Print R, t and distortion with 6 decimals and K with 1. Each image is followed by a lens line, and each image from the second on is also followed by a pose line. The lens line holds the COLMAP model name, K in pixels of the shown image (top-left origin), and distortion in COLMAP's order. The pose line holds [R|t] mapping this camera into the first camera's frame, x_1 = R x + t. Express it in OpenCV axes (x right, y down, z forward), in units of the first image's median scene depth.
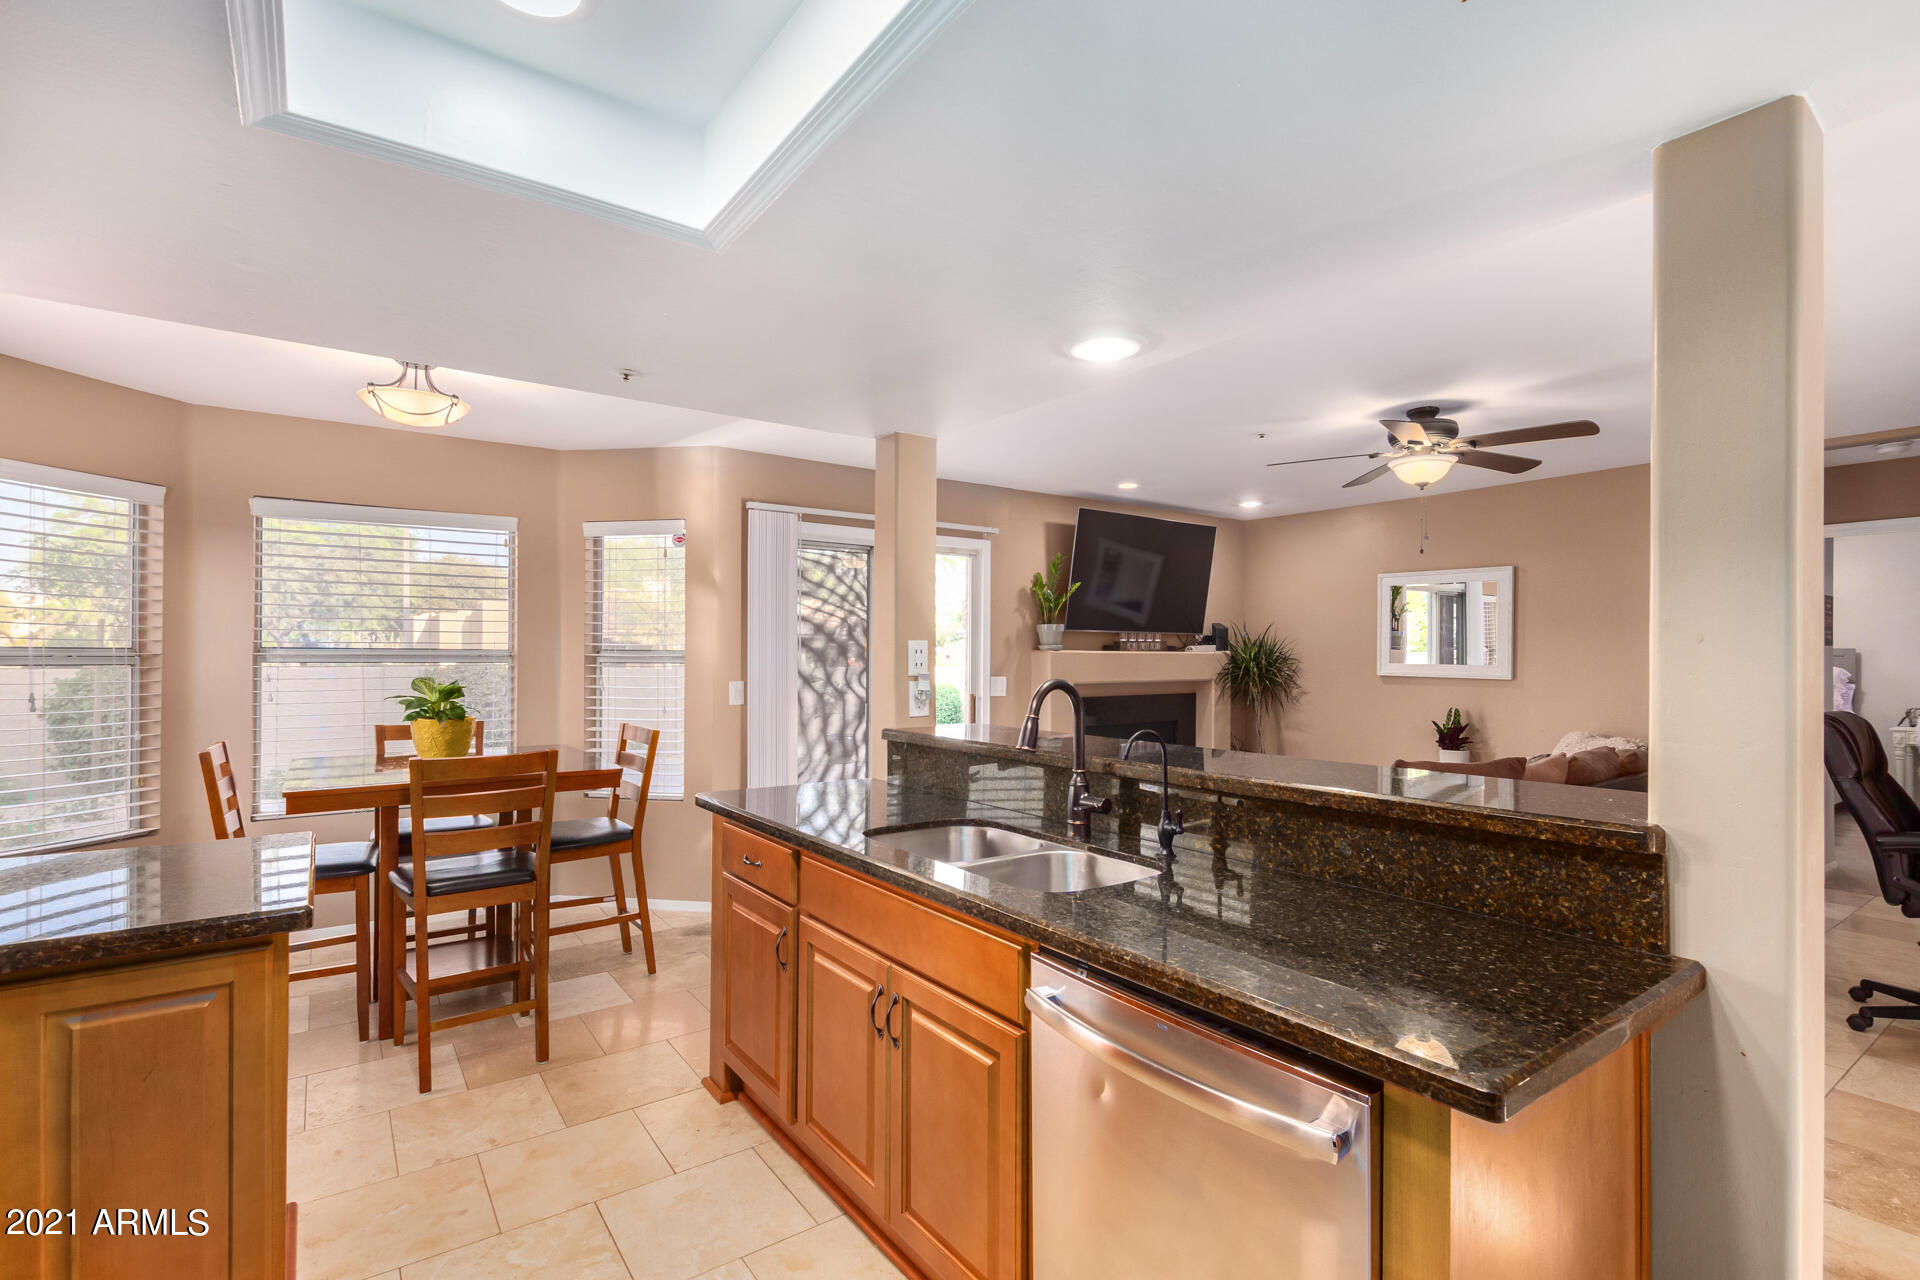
lens RADIAL K [[895.4, 0, 958.0], [0, 895.4, 651.1], [0, 0, 1]] dist [0.003216, 0.000299]
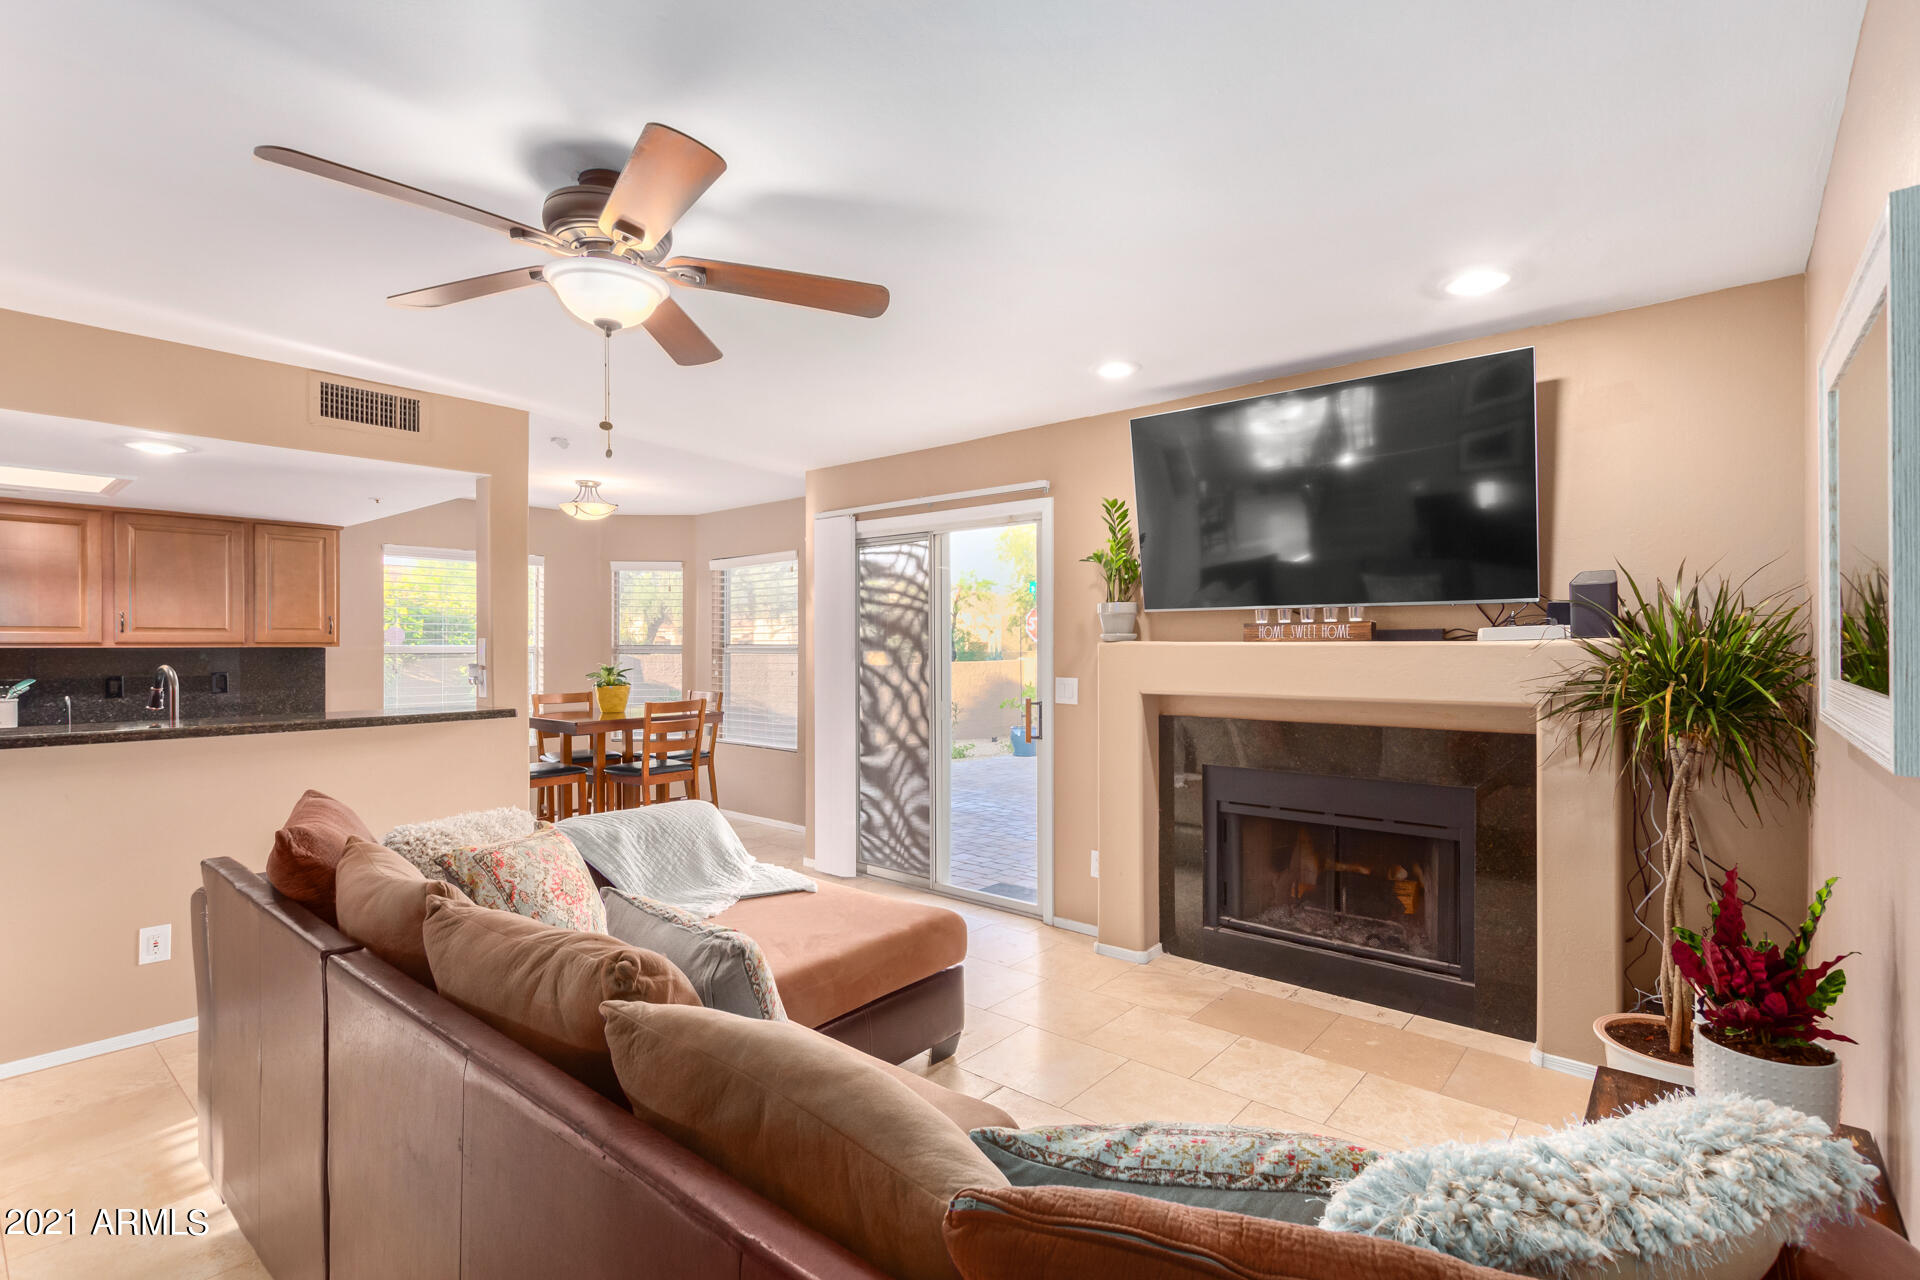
lens RADIAL K [[895.4, 0, 958.0], [0, 895.4, 651.1], [0, 0, 1]] dist [0.003216, 0.000299]
pose [[0.258828, 0.004878, -0.965911, 0.723814], [0.005372, 0.999965, 0.006490, 0.001301], [0.965909, -0.006868, 0.258792, 0.705486]]
